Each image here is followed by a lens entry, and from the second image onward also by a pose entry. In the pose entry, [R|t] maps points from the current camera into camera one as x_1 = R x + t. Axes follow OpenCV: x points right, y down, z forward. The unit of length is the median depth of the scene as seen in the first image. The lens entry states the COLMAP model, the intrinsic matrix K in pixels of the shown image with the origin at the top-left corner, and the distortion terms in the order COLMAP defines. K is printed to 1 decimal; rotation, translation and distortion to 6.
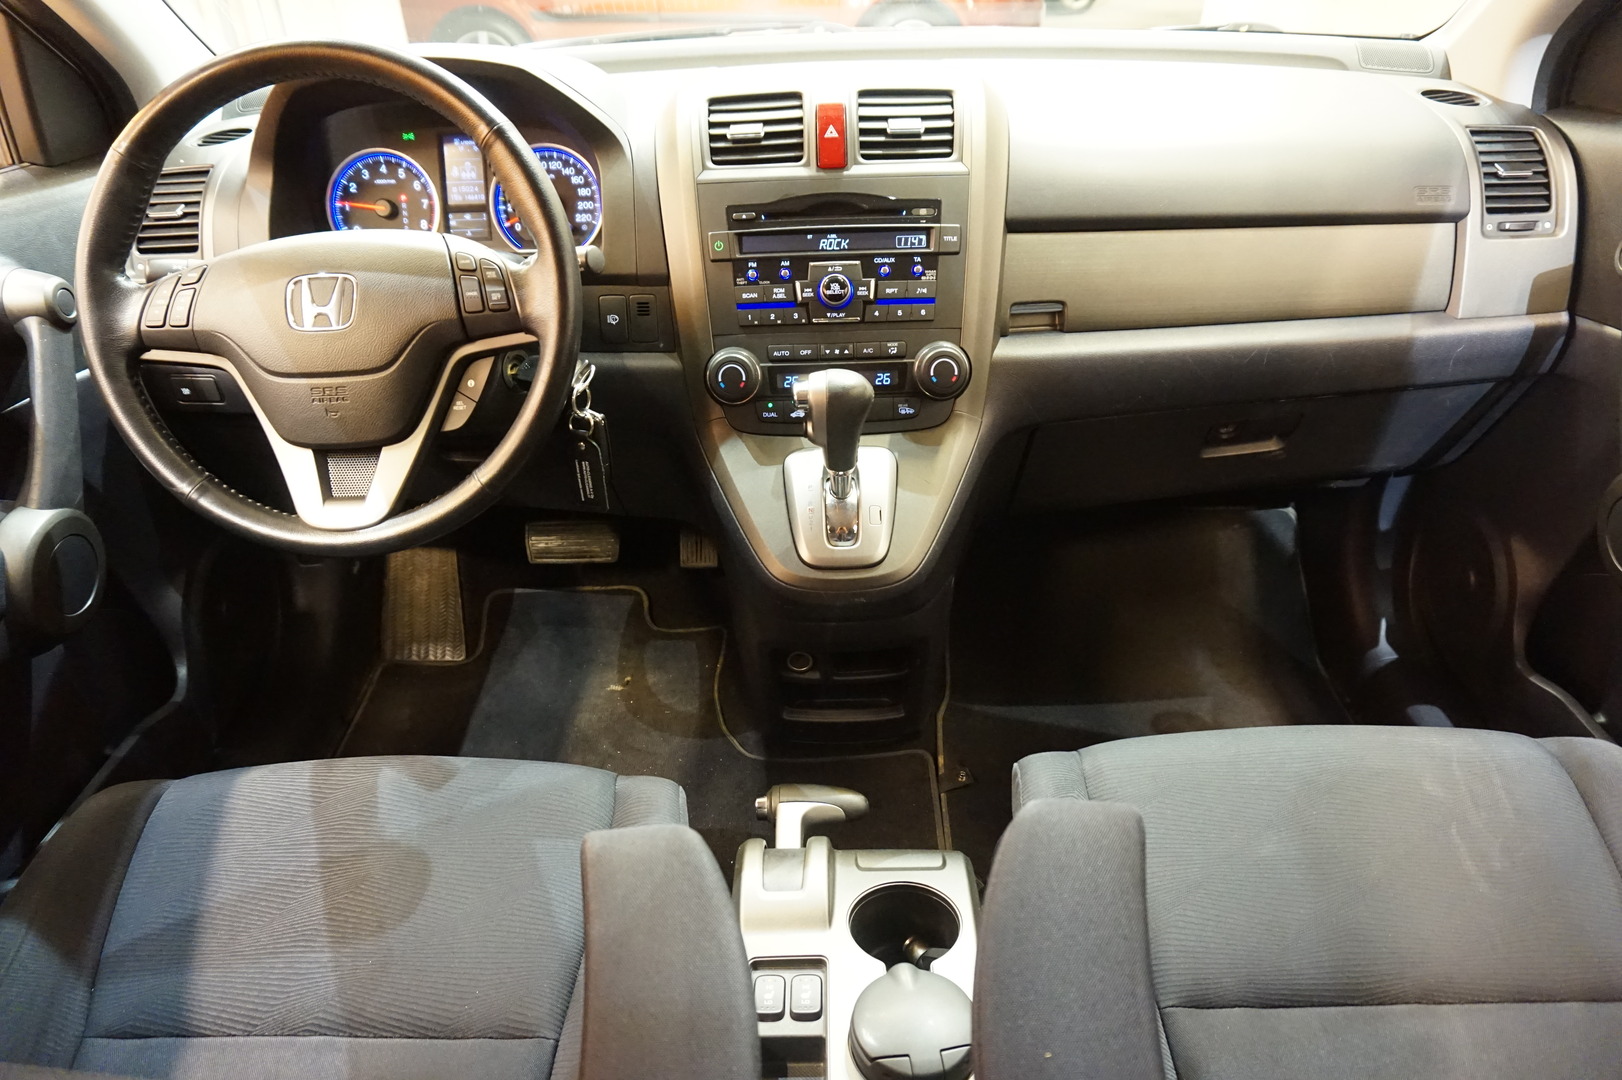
lens RADIAL K [[1134.0, 0, 813.6], [0, 1134.0, 536.3], [0, 0, 1]] dist [0.004824, 0.010991]
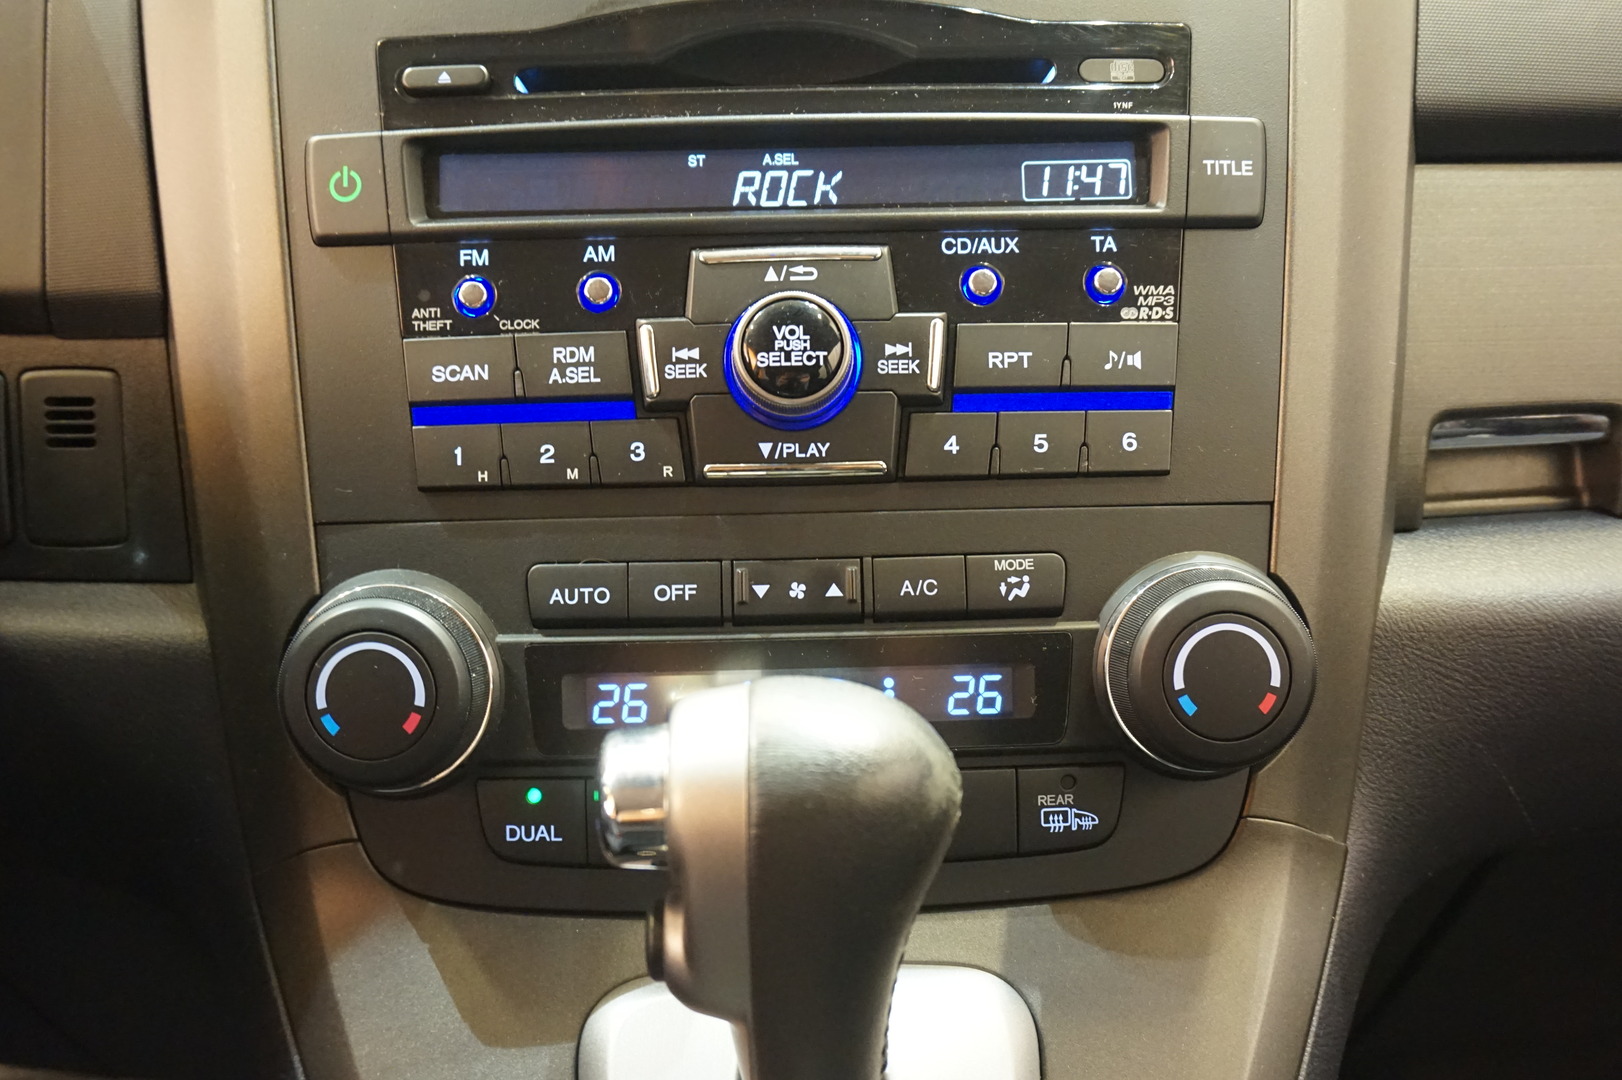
lens RADIAL K [[1681.1, 0, 813.3], [0, 1681.1, 541.9], [0, 0, 1]] dist [0.132641, 0.000000]
pose [[0.999604, 0.005566, 0.027575, 0.013577], [-0.001388, 0.988799, -0.149246, -0.116635], [-0.028097, 0.149149, 0.988415, 0.621745]]
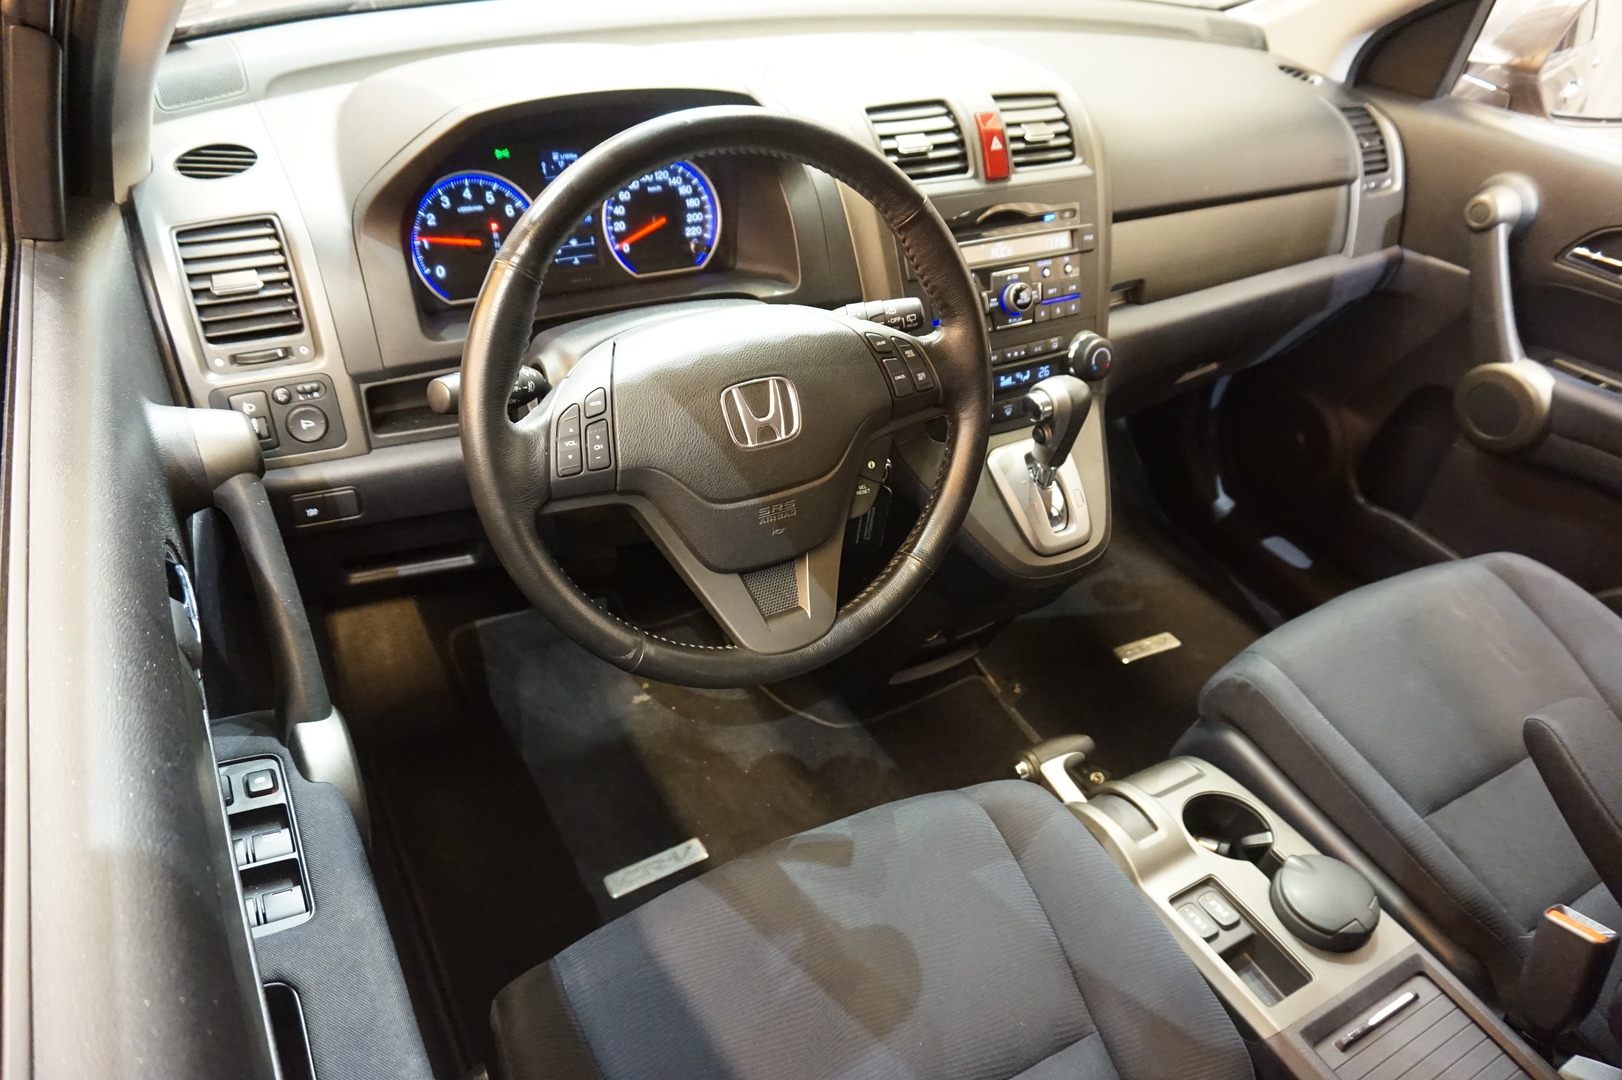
lens RADIAL K [[1134.0, 0, 809.4], [0, 1134.0, 538.1], [0, 0, 1]] dist [0.004824, 0.010991]
pose [[0.844739, -0.223370, 0.486336, -0.706283], [0.149579, 0.971061, 0.186191, -0.222559], [-0.513851, -0.084537, 0.853704, 0.168829]]
